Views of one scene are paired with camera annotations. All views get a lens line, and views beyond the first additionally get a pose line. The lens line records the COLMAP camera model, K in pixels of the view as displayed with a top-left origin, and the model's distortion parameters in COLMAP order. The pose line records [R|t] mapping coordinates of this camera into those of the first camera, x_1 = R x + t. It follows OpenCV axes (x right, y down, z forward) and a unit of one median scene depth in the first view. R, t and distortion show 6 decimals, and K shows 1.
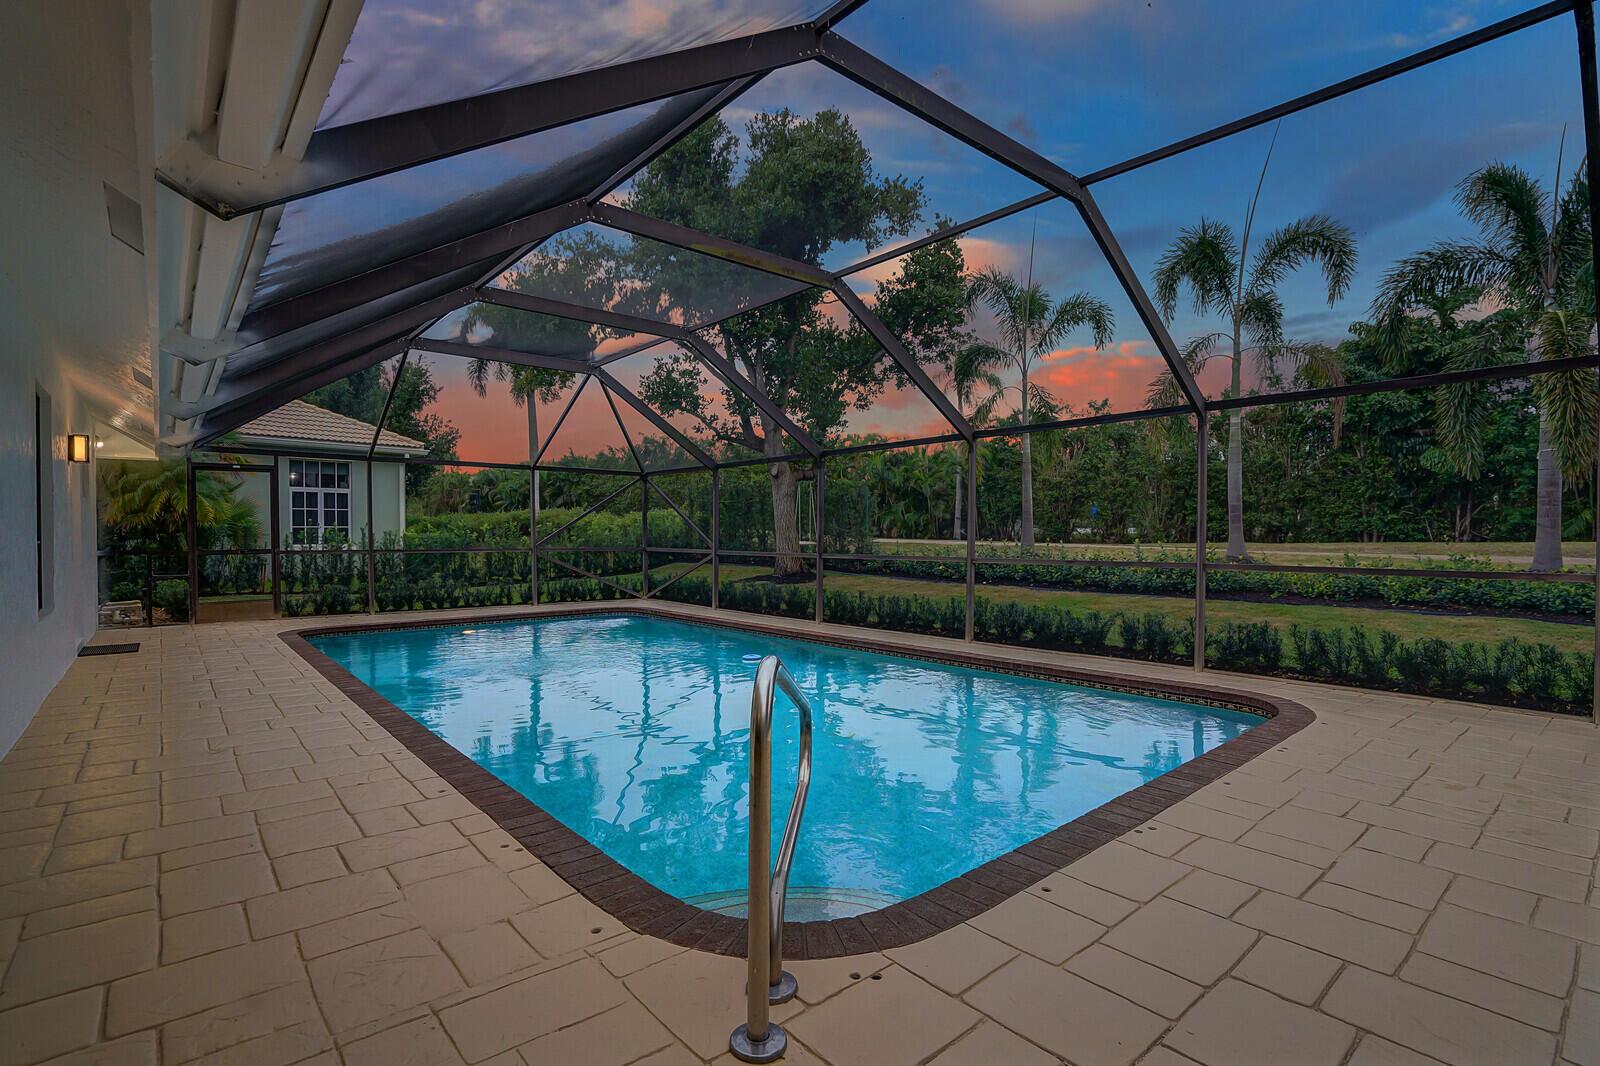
lens RADIAL K [[729.1, 0, 797.6], [0, 729.1, 543.7], [0, 0, 1]] dist [-0.002038, 0.000064]
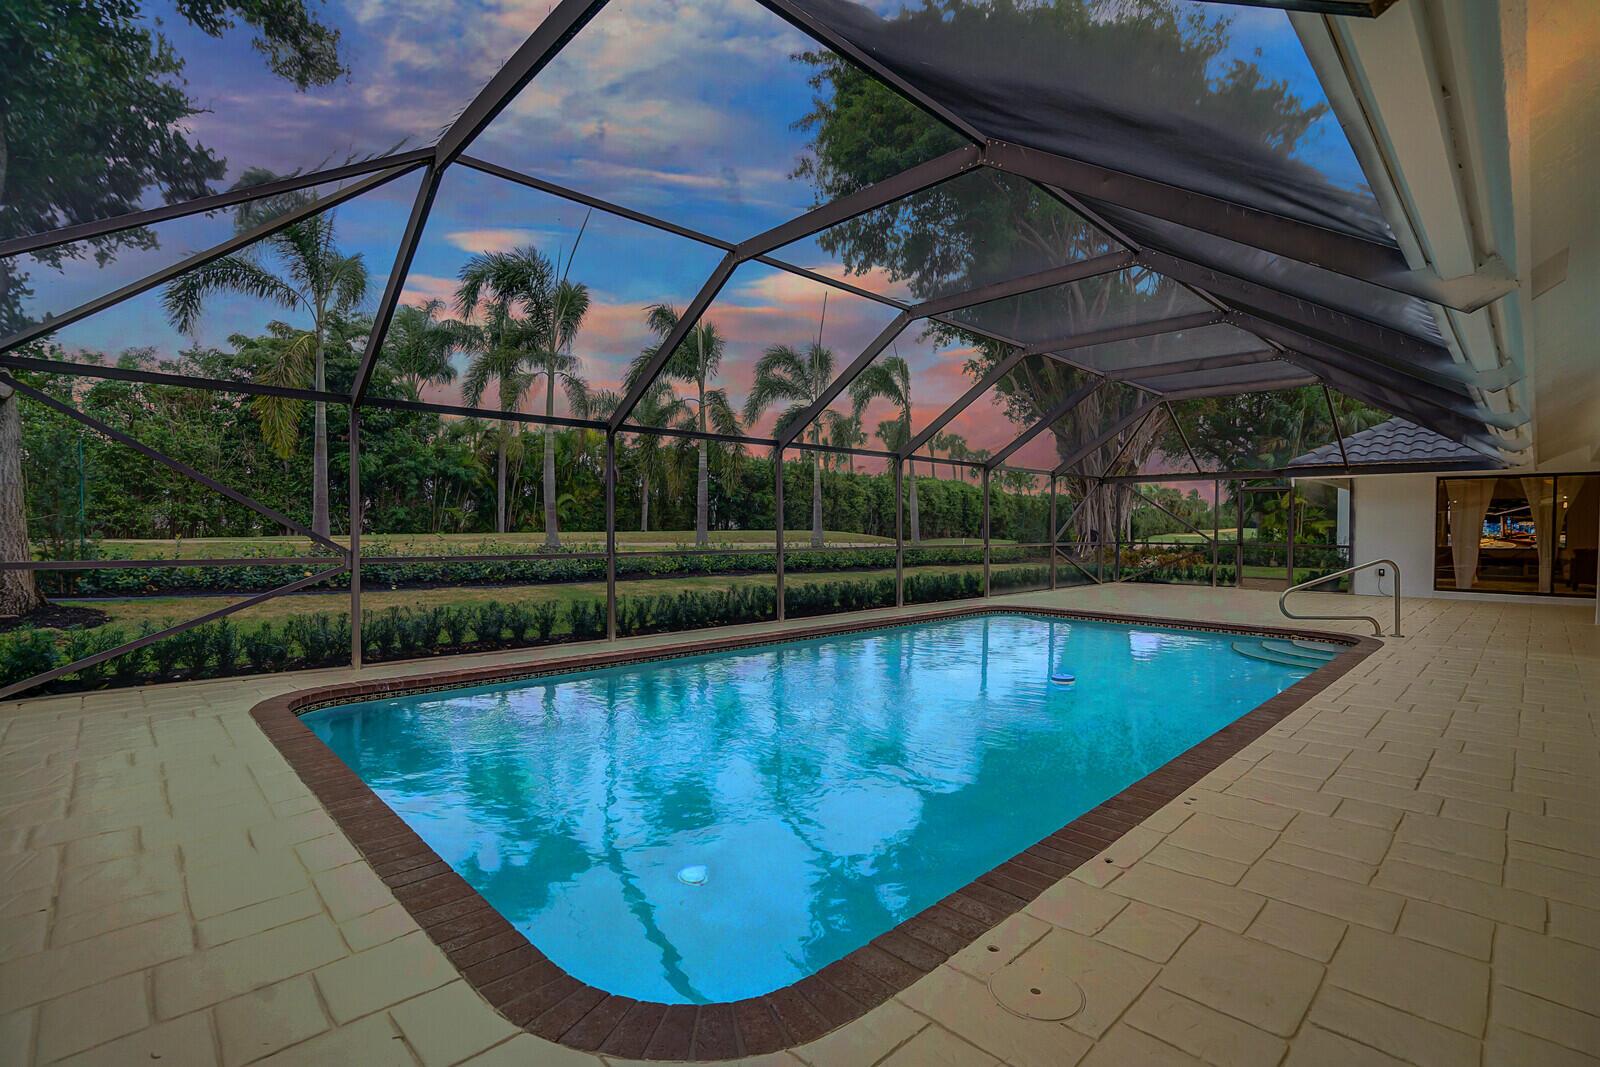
lens RADIAL K [[729.1, 0, 788.3], [0, 729.1, 535.1], [0, 0, 1]] dist [-0.002038, 0.000064]
pose [[-0.052273, -0.007414, 0.998605, -0.457322], [0.001739, 0.999970, 0.007515, -0.007597], [-0.998631, 0.002129, -0.052258, 0.501022]]
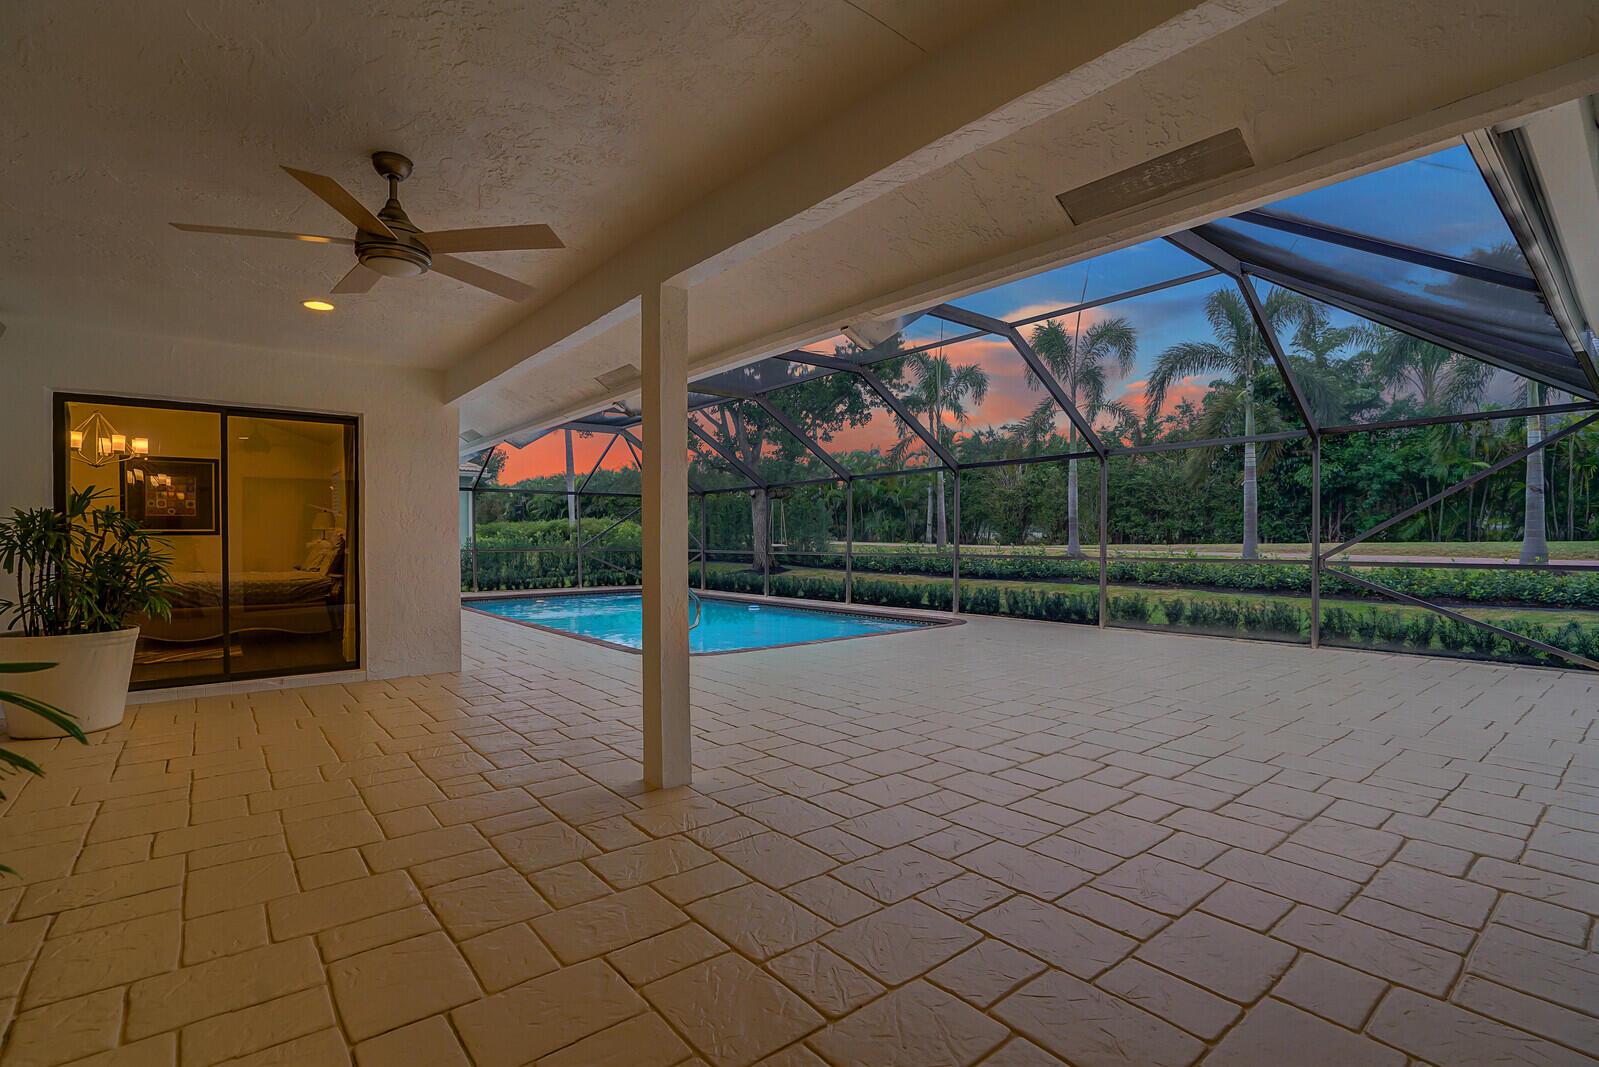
lens RADIAL K [[728.6, 0, 791.9], [0, 728.6, 532.5], [0, 0, 1]] dist [-0.002038, 0.000064]
pose [[0.999321, -0.002667, -0.036754, 0.079786], [0.001898, 0.999779, -0.020956, 0.003423], [0.036801, 0.020872, 0.999105, -0.305558]]
